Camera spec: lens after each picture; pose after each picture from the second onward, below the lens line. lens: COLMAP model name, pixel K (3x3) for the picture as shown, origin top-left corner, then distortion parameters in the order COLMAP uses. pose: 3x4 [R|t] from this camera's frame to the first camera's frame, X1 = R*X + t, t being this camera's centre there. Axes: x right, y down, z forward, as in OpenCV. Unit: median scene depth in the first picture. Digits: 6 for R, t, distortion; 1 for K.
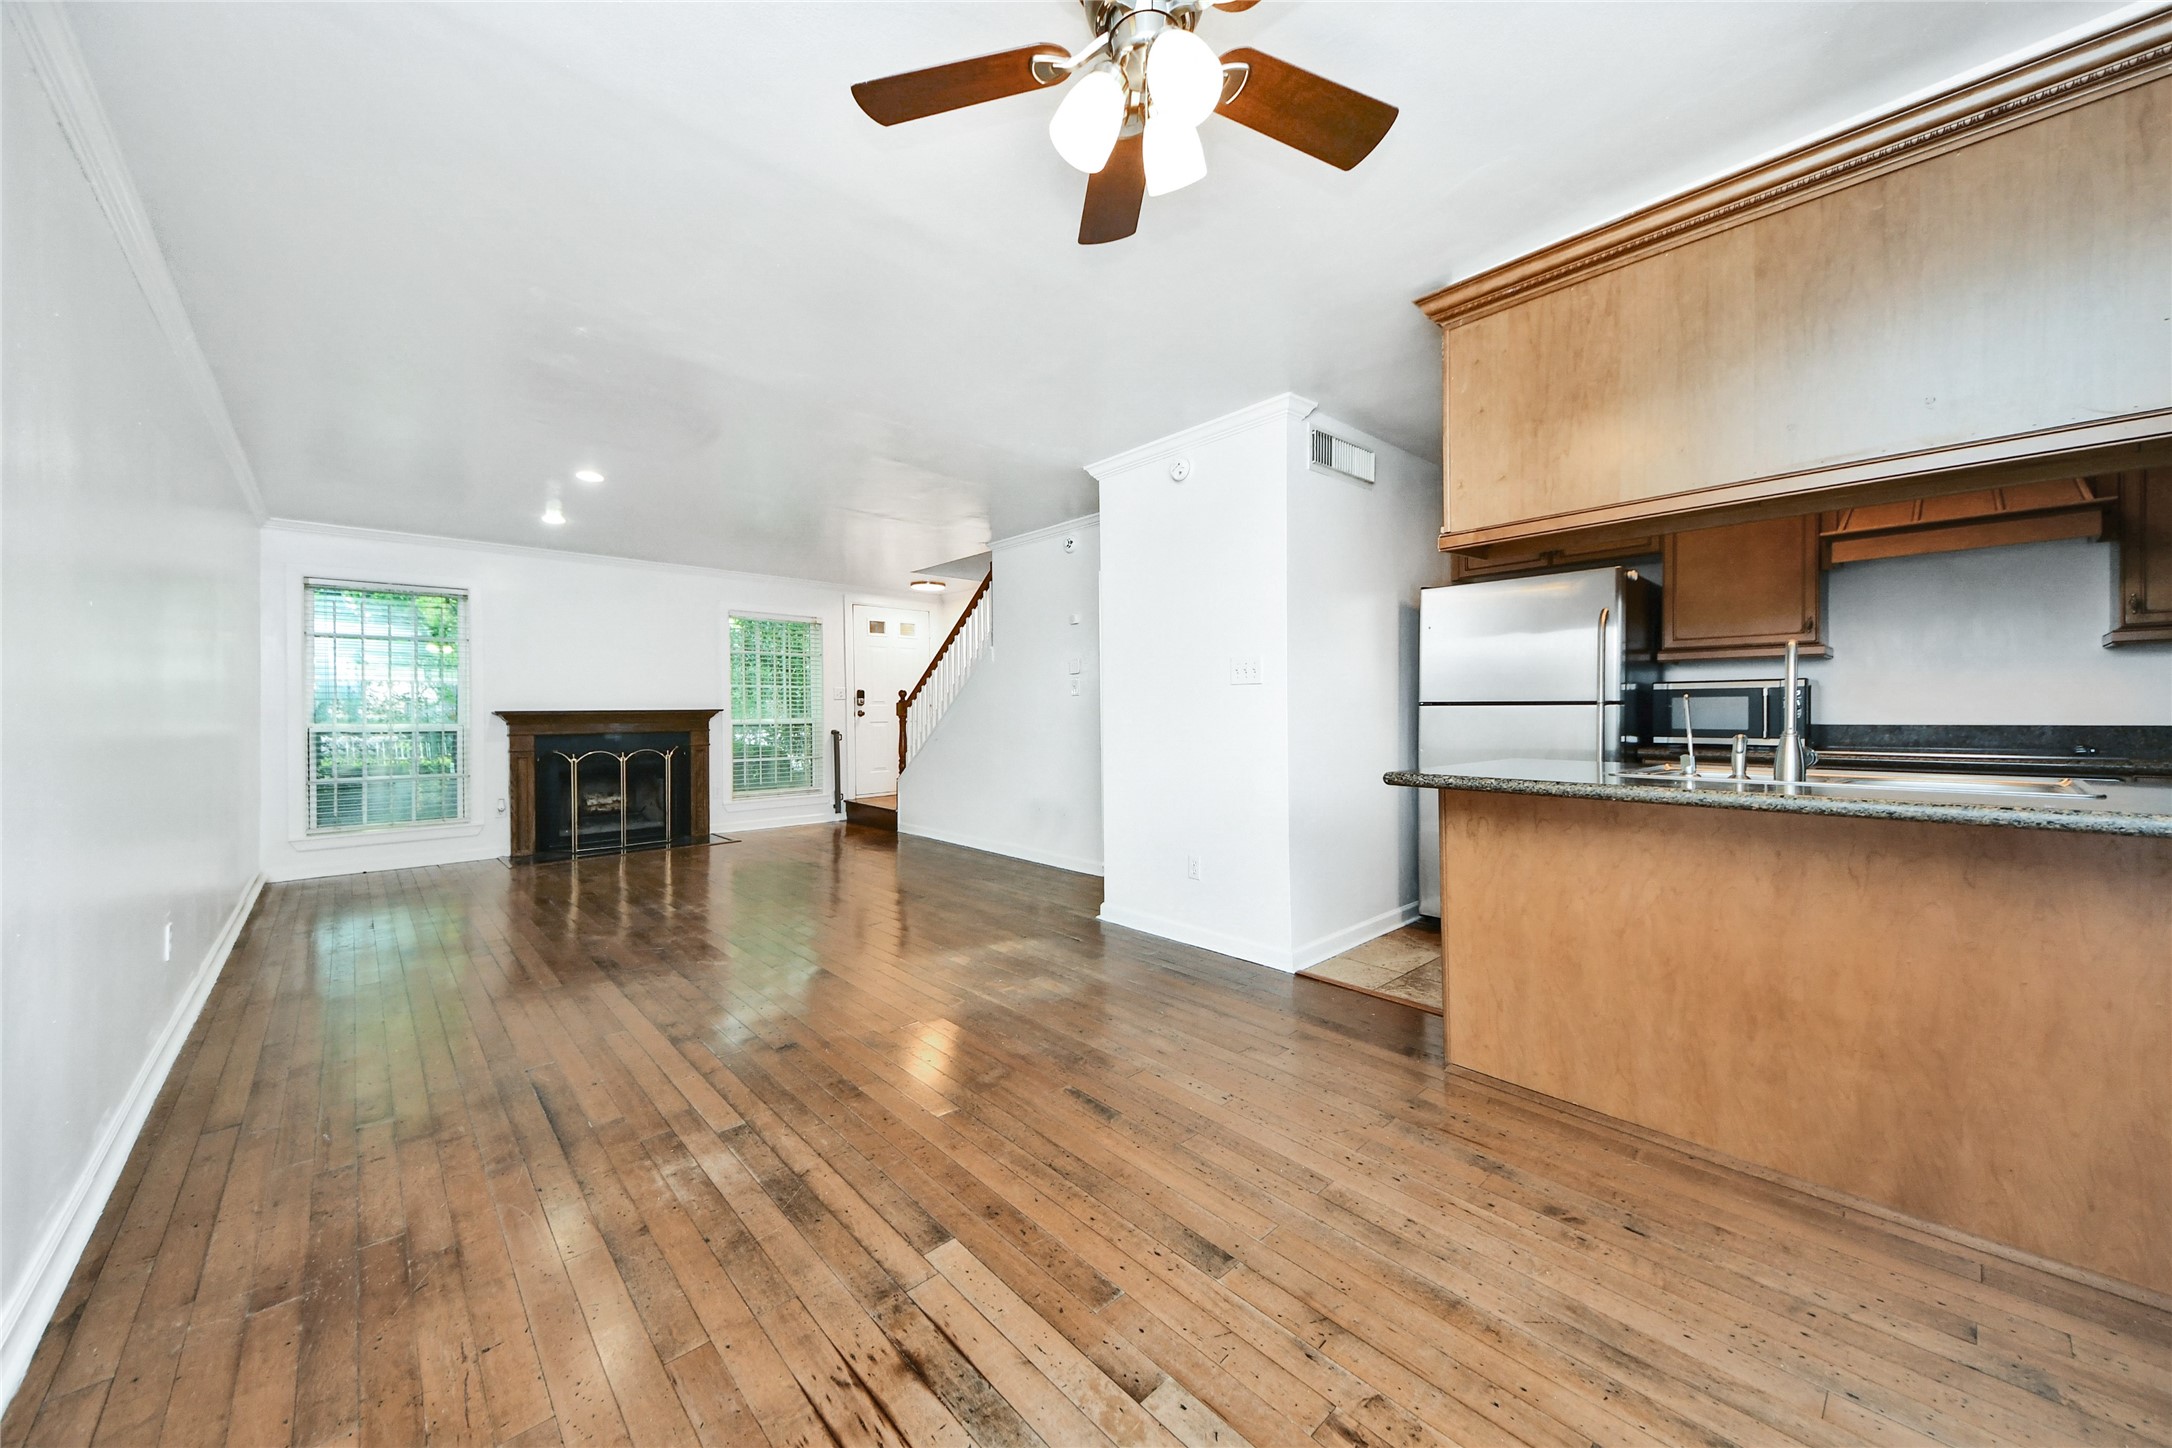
lens RADIAL K [[759.9, 0, 1111.1], [0, 759.9, 719.2], [0, 0, 1]] dist [0.000750, 0.000103]
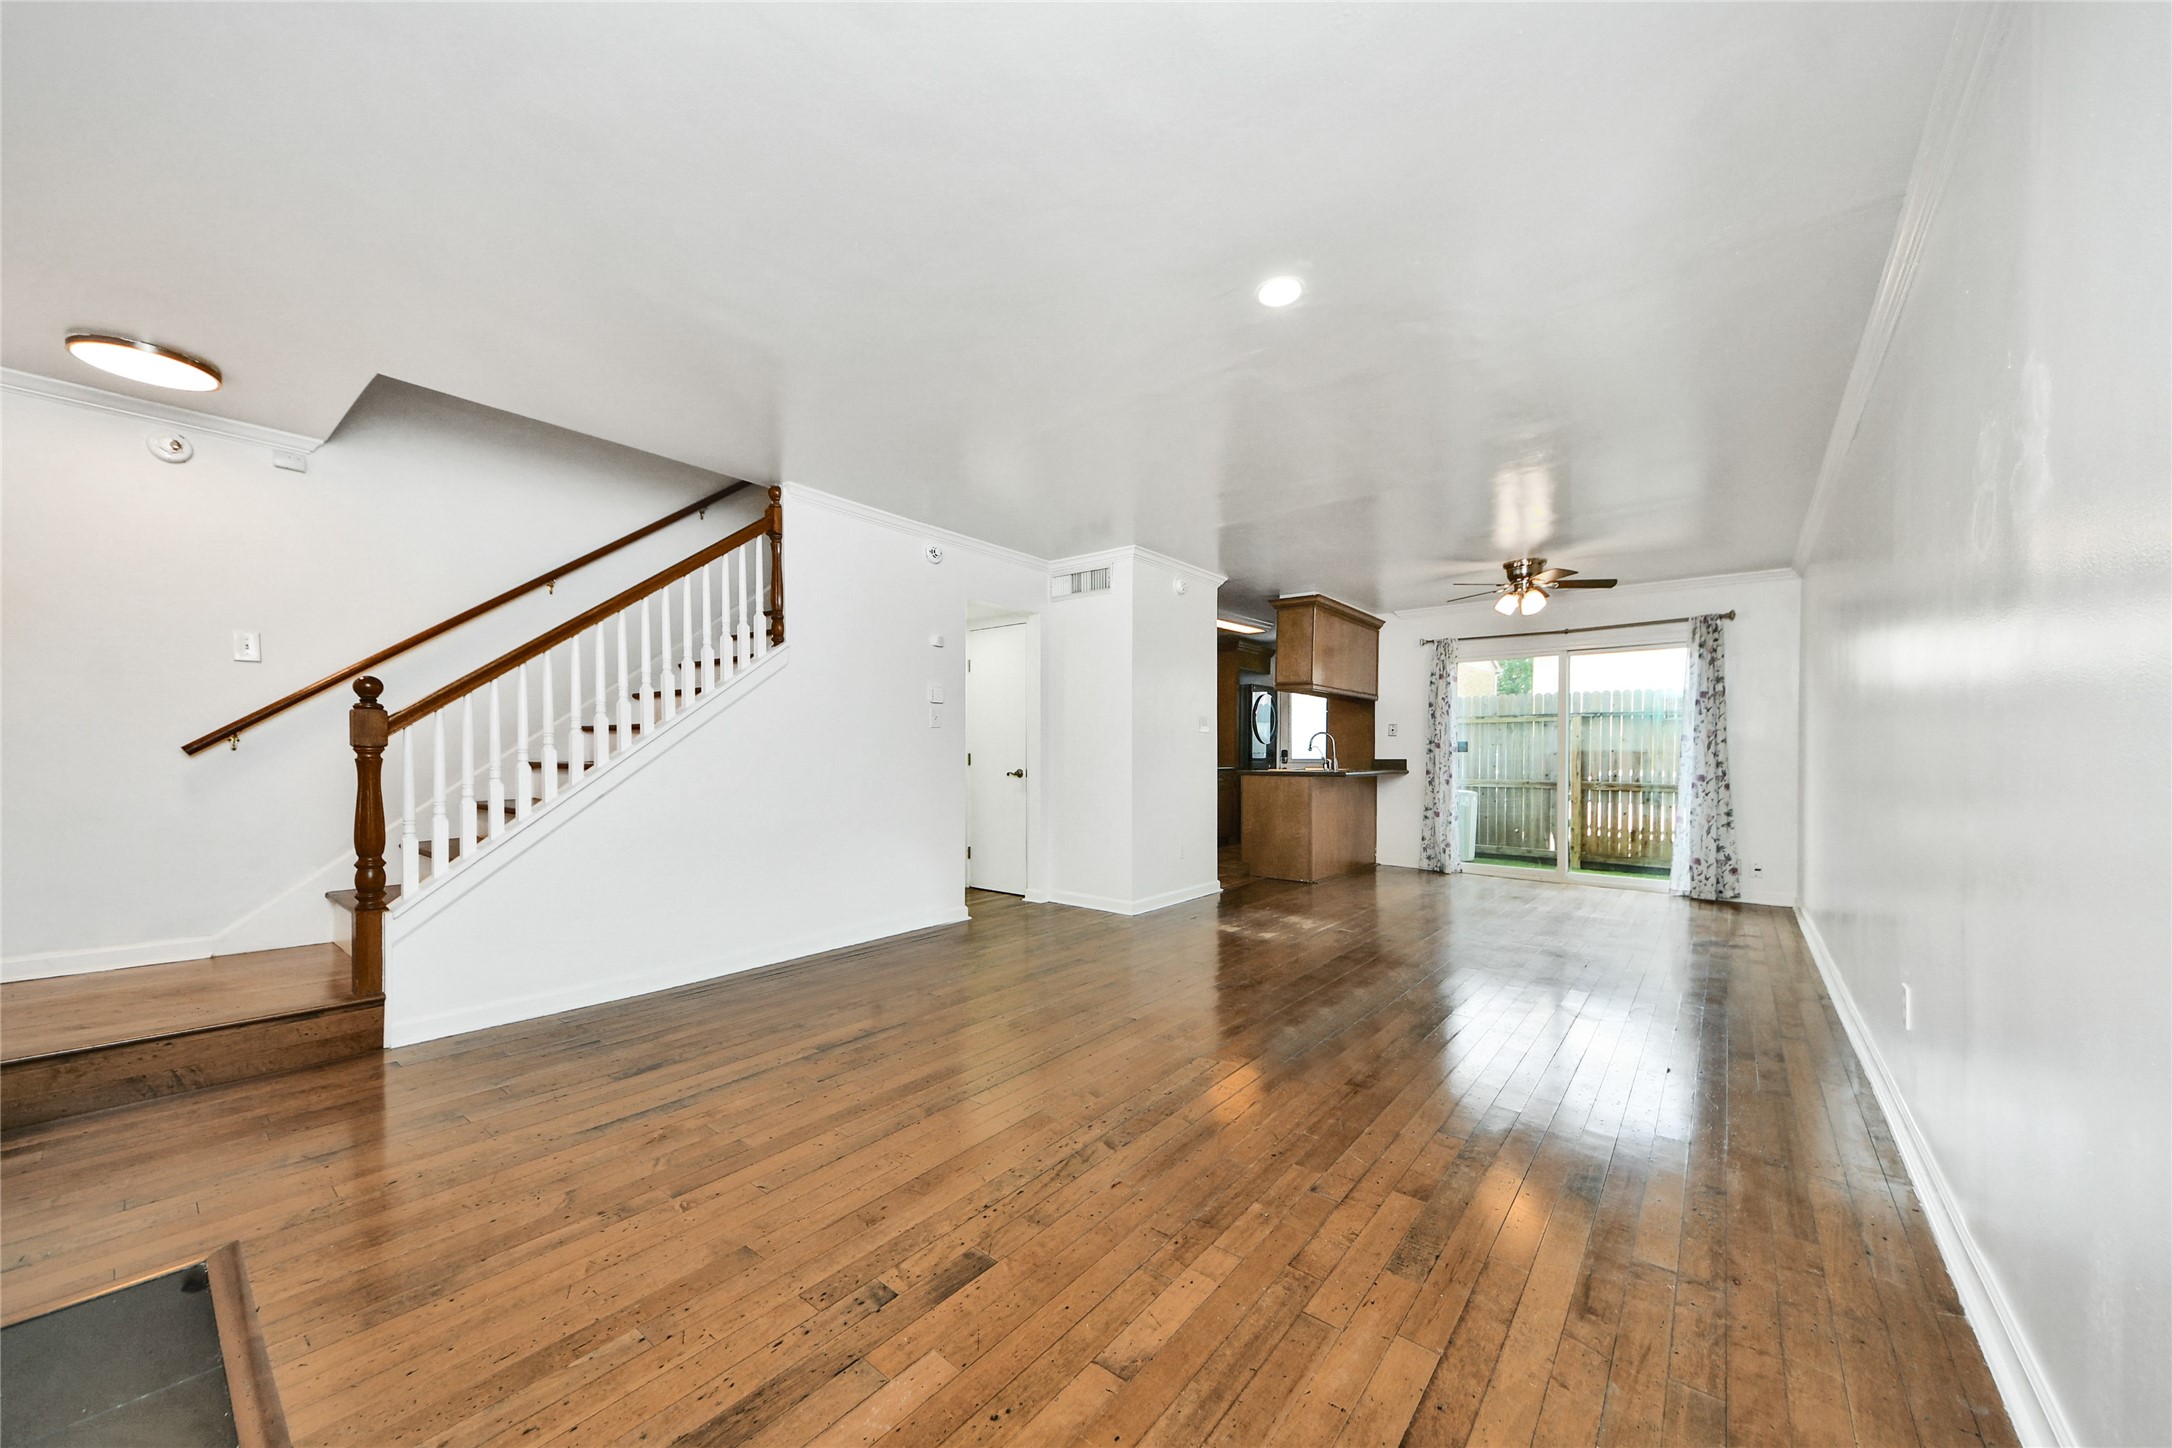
lens RADIAL K [[769.1, 0, 1075.0], [0, 769.1, 753.0], [0, 0, 1]] dist [0.039194, -0.000044]
pose [[-0.096866, 0.008014, 0.995265, -0.785365], [0.006965, 0.999949, -0.007374, 0.005703], [-0.995273, 0.006218, -0.096917, 0.765046]]
